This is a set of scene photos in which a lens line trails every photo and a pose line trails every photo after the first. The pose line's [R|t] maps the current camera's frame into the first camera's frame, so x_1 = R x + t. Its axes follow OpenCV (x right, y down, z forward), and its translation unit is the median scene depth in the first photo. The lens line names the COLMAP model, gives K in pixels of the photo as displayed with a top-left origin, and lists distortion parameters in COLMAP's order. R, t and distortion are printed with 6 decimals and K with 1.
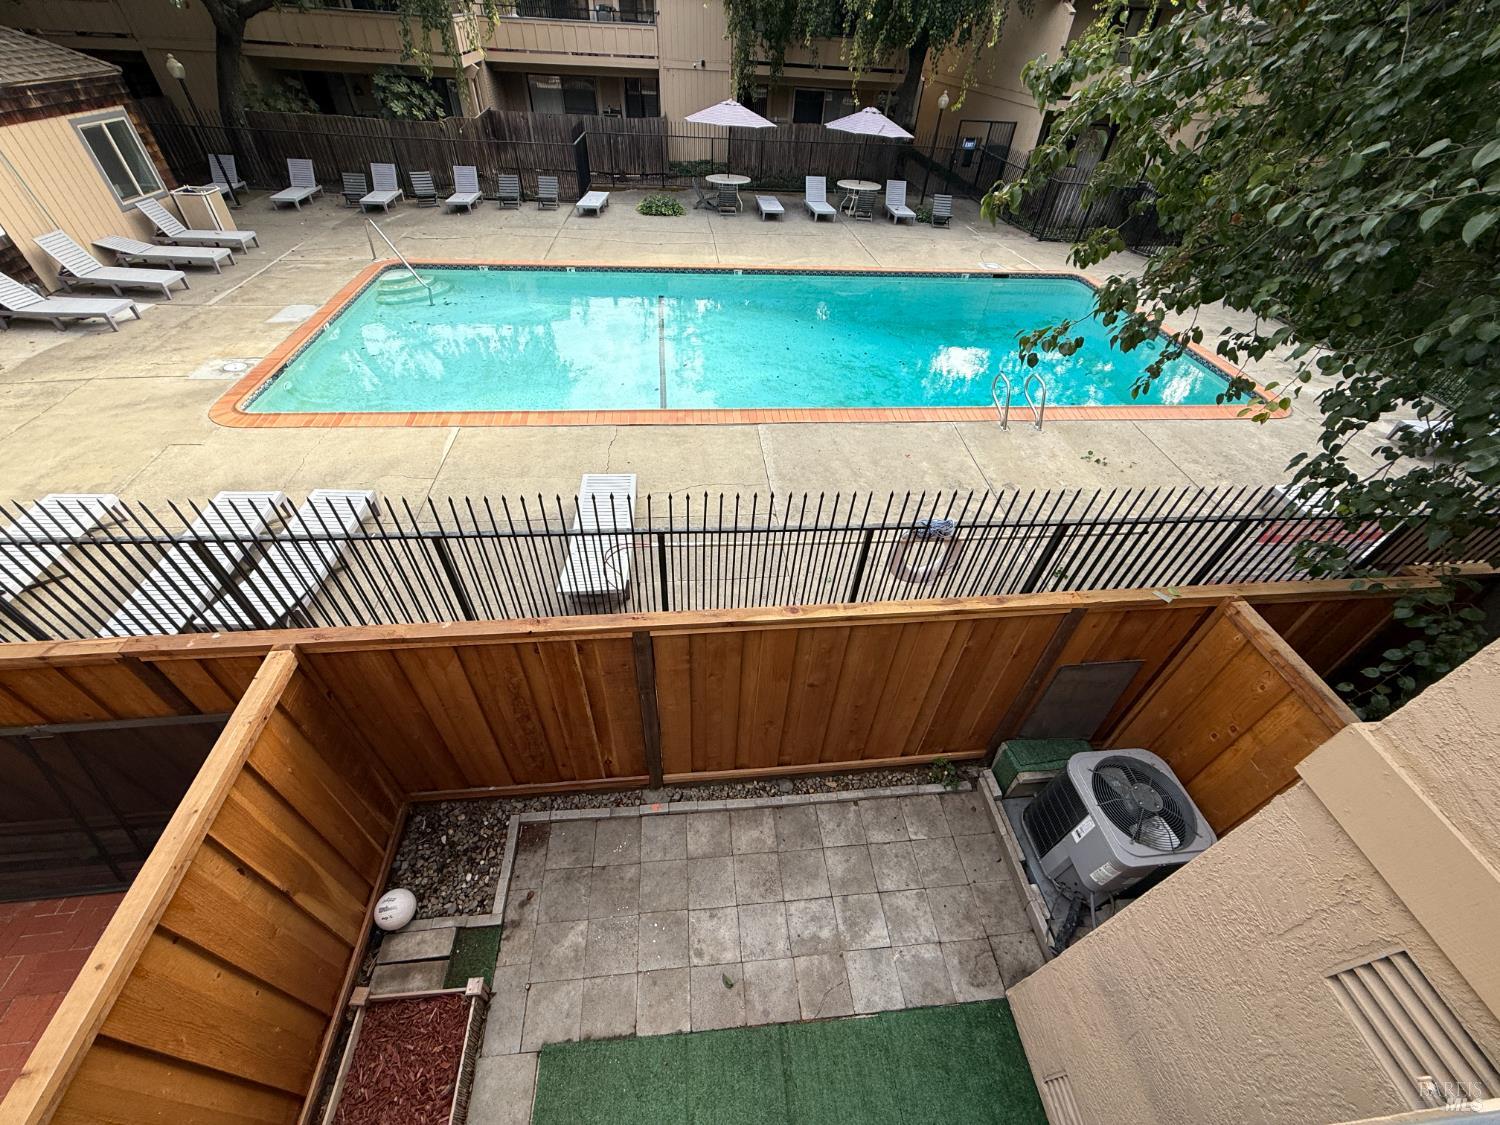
lens RADIAL K [[596.3, 0, 752.1], [0, 596.3, 563.6], [0, 0, 1]] dist [-0.001567, 0.000894]
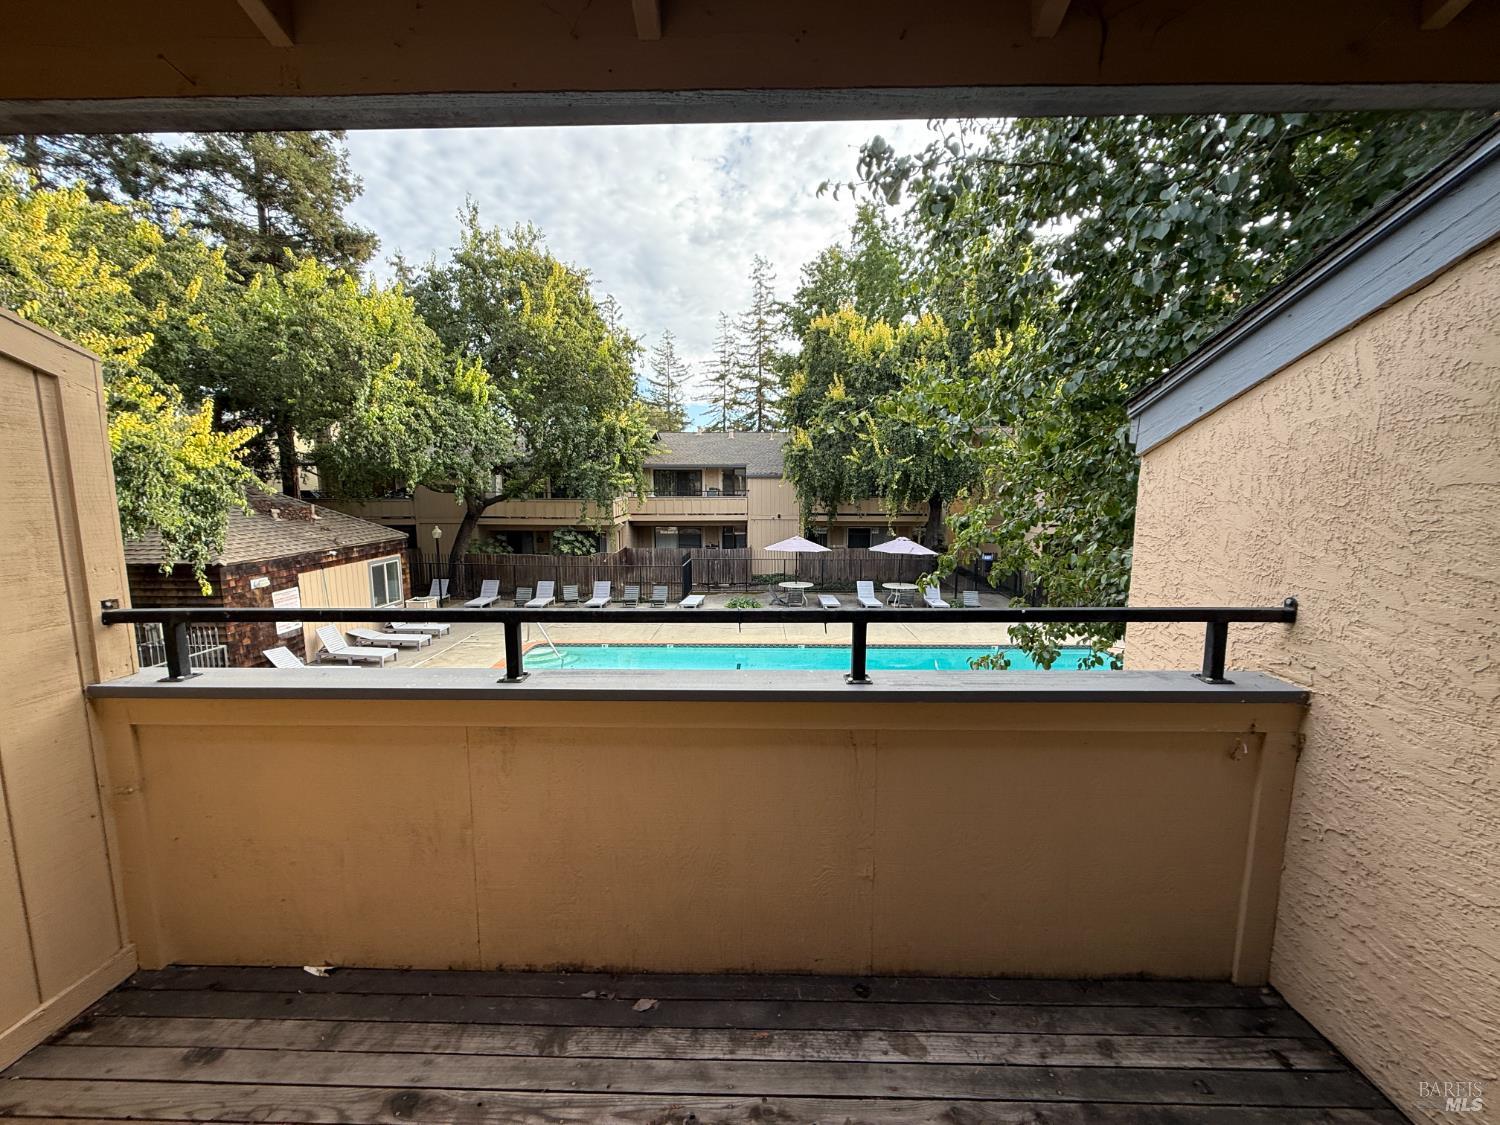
lens RADIAL K [[596.3, 0, 747.7], [0, 596.3, 556.5], [0, 0, 1]] dist [-0.001567, 0.000894]
pose [[0.991659, -0.030854, -0.125143, 0.019667], [-0.048331, 0.811069, -0.582951, 0.064769], [0.119486, 0.584137, 0.802812, -0.087701]]
